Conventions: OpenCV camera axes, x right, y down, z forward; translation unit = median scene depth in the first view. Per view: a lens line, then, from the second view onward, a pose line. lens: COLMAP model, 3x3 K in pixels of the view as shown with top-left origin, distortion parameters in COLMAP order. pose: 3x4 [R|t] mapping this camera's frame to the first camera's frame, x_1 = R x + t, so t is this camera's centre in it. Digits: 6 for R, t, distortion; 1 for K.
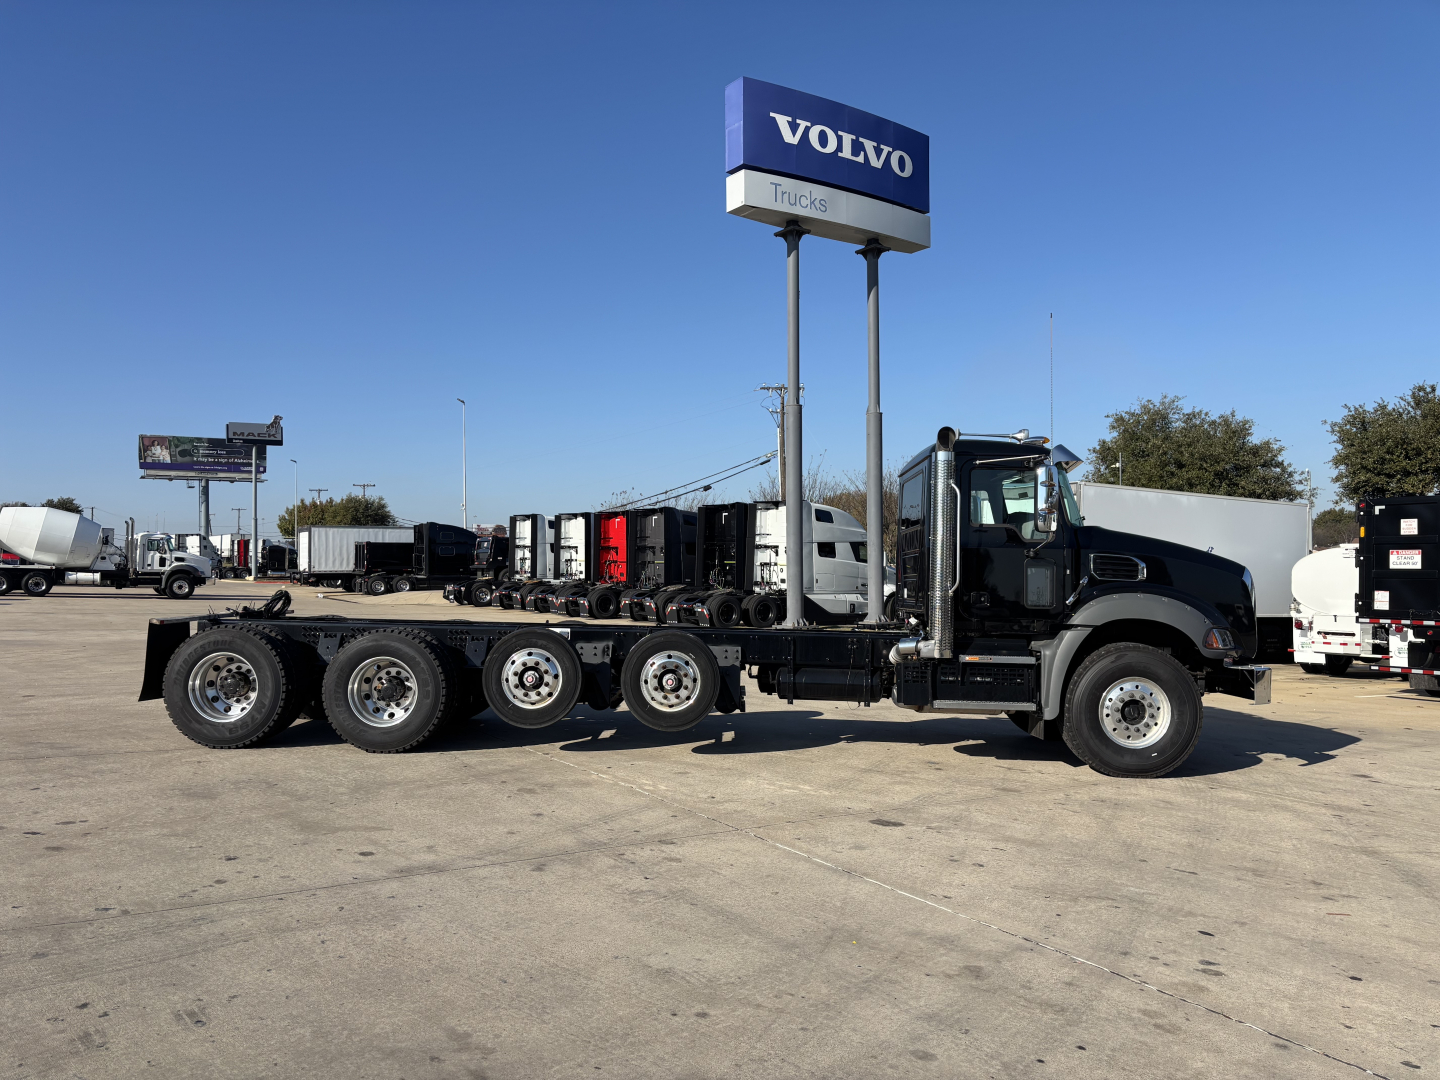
lens RADIAL K [[1091.0, 0, 711.8], [0, 1091.0, 555.0], [0, 0, 1]] dist [0.054230, -0.045215]
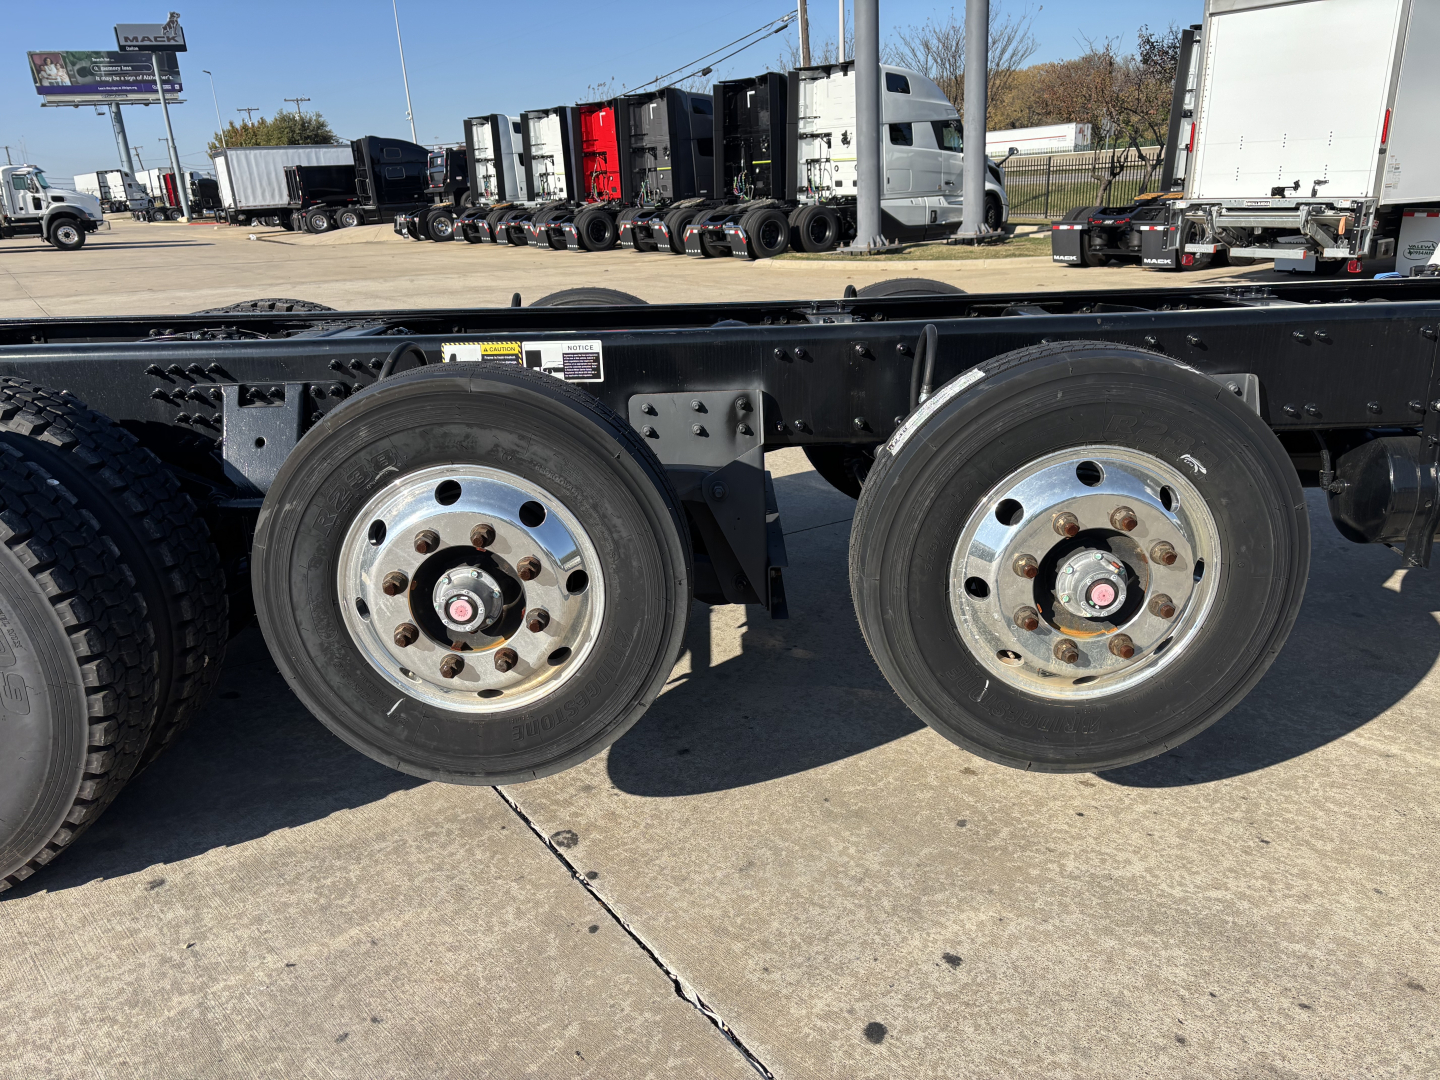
lens RADIAL K [[1091.0, 0, 714.7], [0, 1091.0, 539.8], [0, 0, 1]] dist [0.054230, -0.045215]
pose [[0.998351, -0.057408, 0.000115, -0.024080], [0.054337, 0.945581, 0.320818, 0.006616], [-0.018527, -0.320283, 0.947141, 0.167495]]
